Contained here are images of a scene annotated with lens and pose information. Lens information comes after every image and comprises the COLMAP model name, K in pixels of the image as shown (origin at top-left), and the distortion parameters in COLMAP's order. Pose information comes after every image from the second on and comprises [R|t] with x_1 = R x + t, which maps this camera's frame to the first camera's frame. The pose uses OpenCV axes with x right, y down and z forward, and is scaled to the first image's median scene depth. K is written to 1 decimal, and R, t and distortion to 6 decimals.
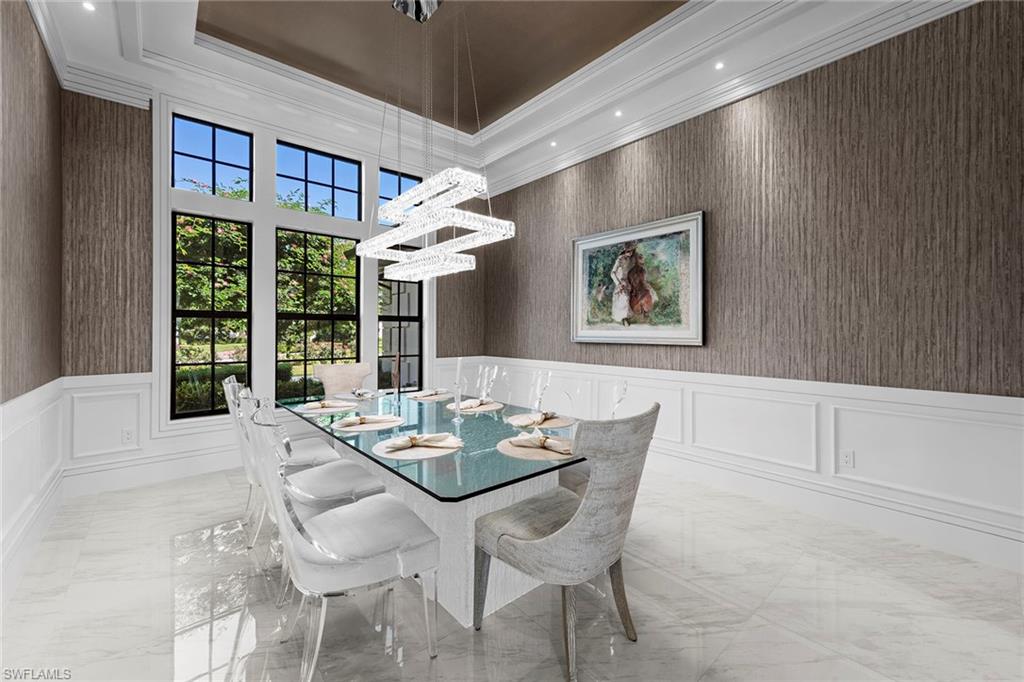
lens RADIAL K [[408.6, 0, 511.1], [0, 408.6, 330.3], [0, 0, 1]] dist [0.002877, 0.000179]
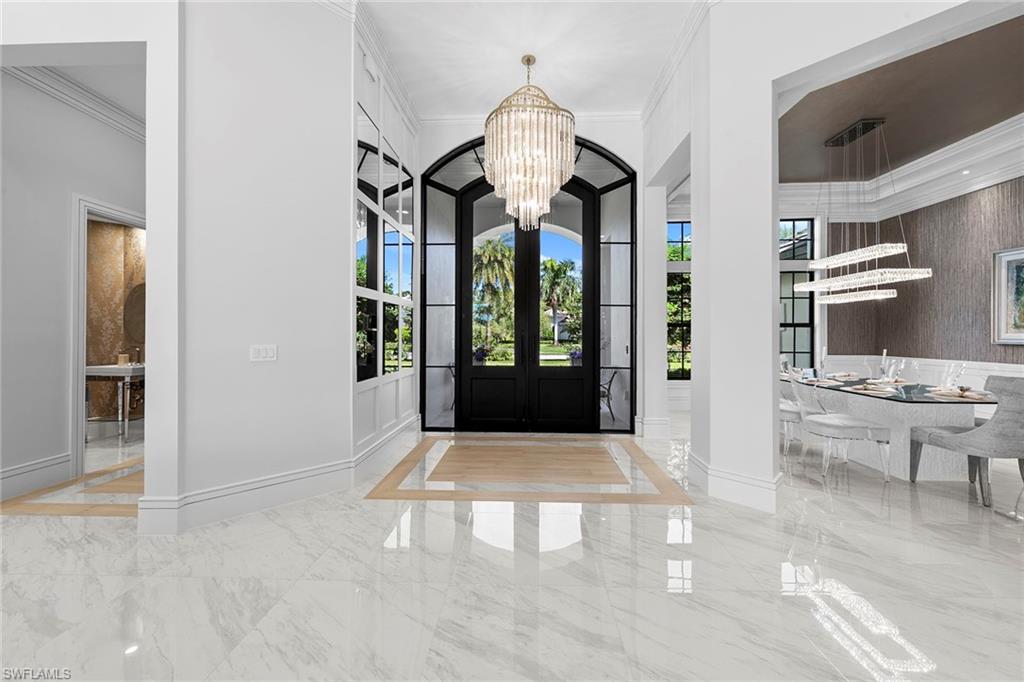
lens RADIAL K [[392.5, 0, 512.3], [0, 392.5, 330.4], [0, 0, 1]] dist [0.007832, 0.000203]
pose [[0.733830, -0.007163, -0.679295, -0.077793], [0.001687, 0.999961, -0.008721, -0.001239], [0.679331, 0.005254, 0.733813, -0.696811]]
